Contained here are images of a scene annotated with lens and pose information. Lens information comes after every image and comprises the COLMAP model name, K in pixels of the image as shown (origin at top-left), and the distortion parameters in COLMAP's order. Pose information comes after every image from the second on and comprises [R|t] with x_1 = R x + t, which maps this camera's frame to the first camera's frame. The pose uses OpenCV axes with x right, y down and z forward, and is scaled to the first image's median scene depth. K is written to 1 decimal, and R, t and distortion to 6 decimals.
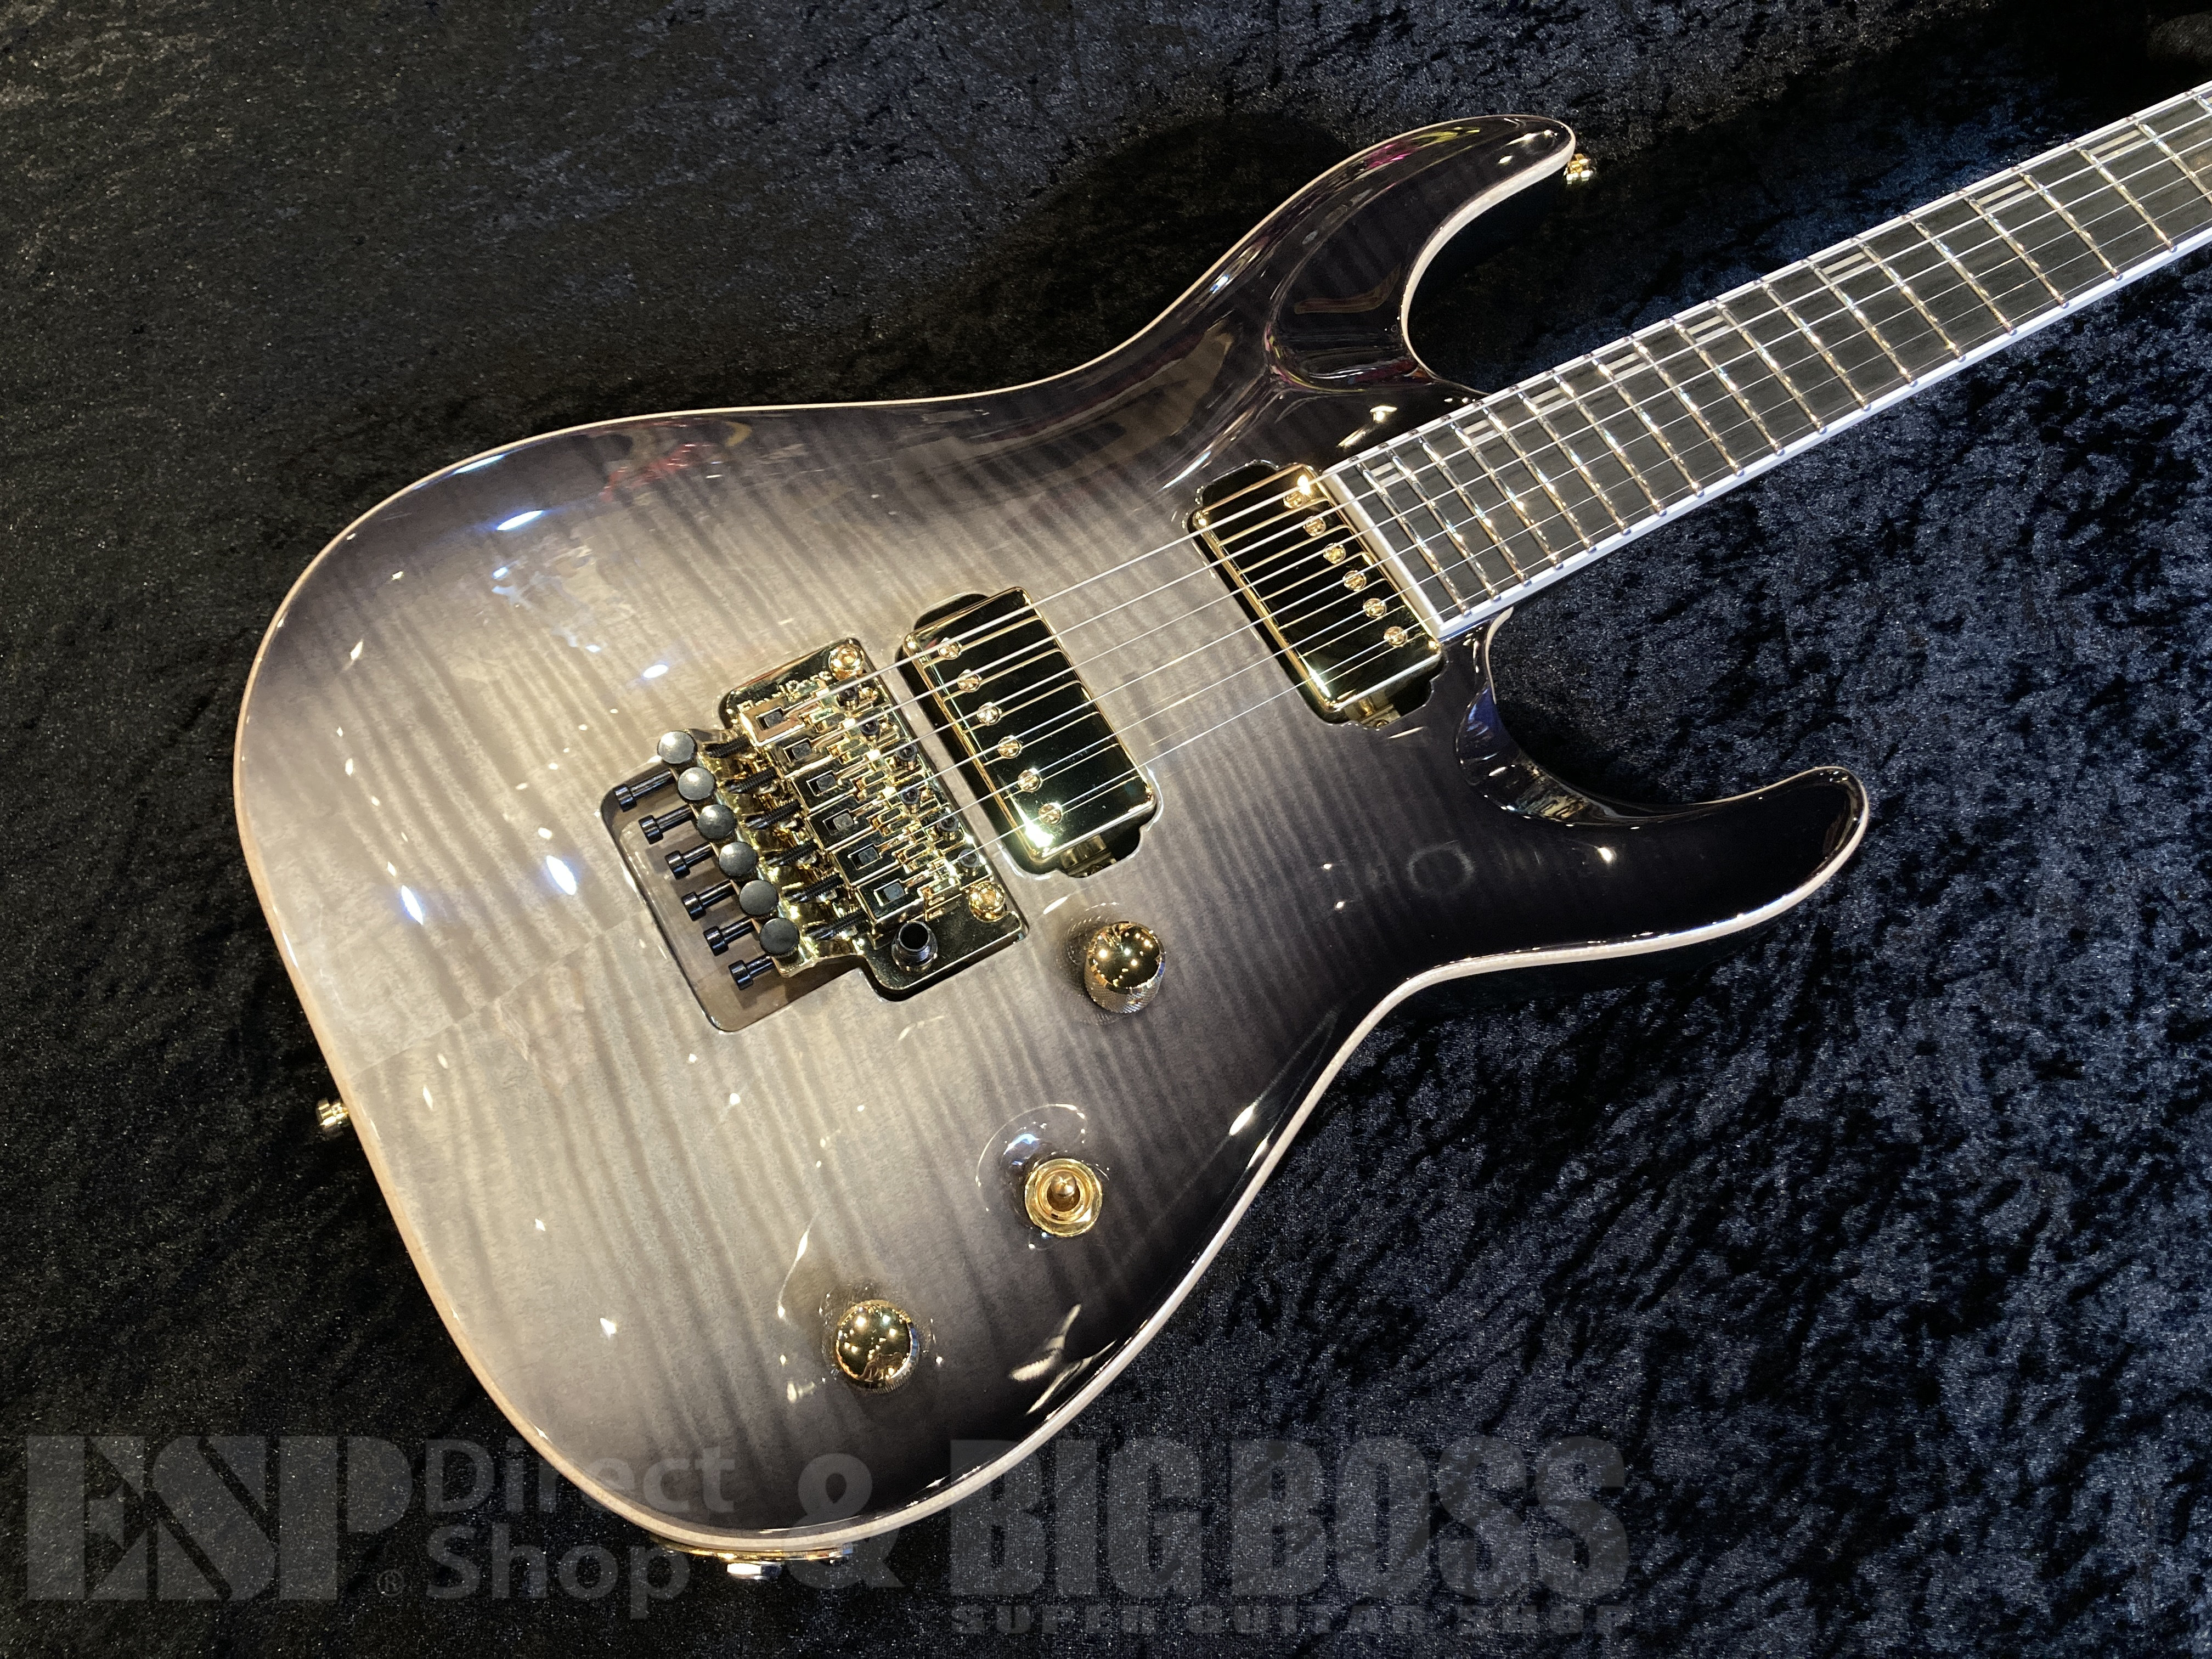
lens RADIAL K [[1820.6, 0, 1091.3], [0, 1820.6, 825.7], [0, 0, 1]] dist [0.021018, -0.037926]
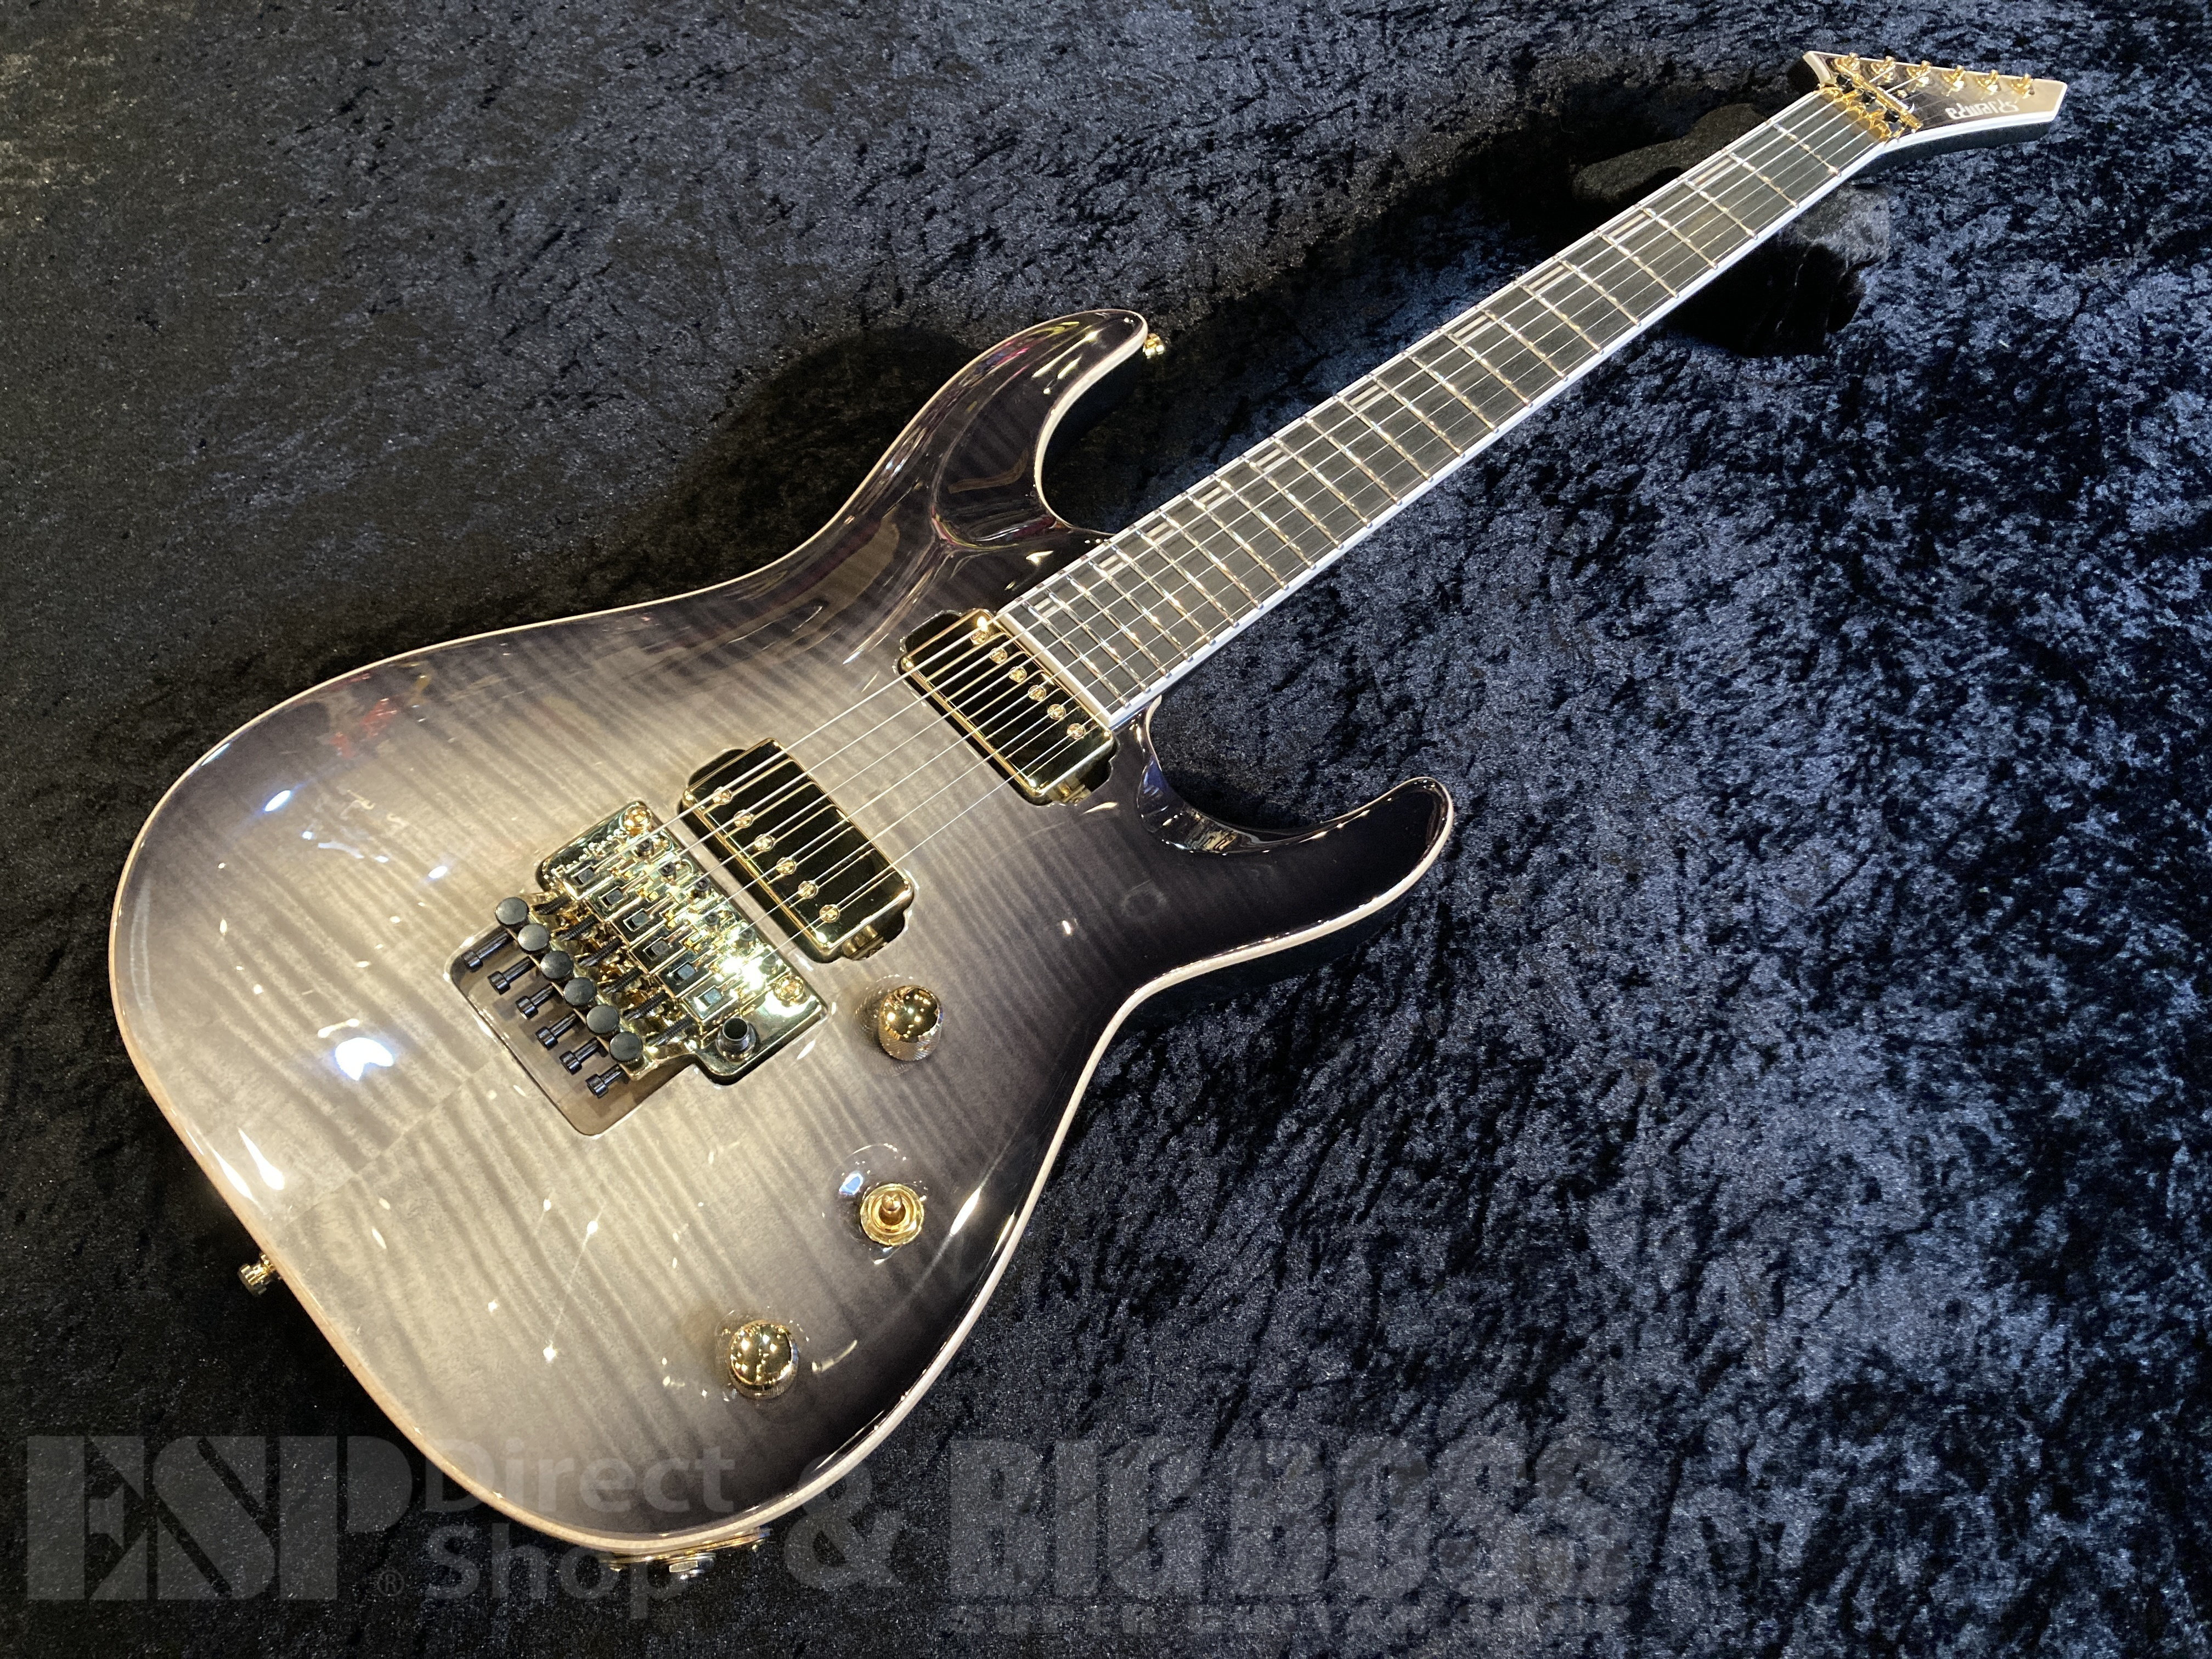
lens RADIAL K [[1812.6, 0, 1114.7], [0, 1812.6, 829.9], [0, 0, 1]] dist [0.118846, -0.437937]
pose [[0.971377, -0.164086, 0.171762, -0.032764], [0.175967, 0.982785, -0.056295, 0.037289], [-0.159568, 0.084908, 0.983529, -0.227149]]
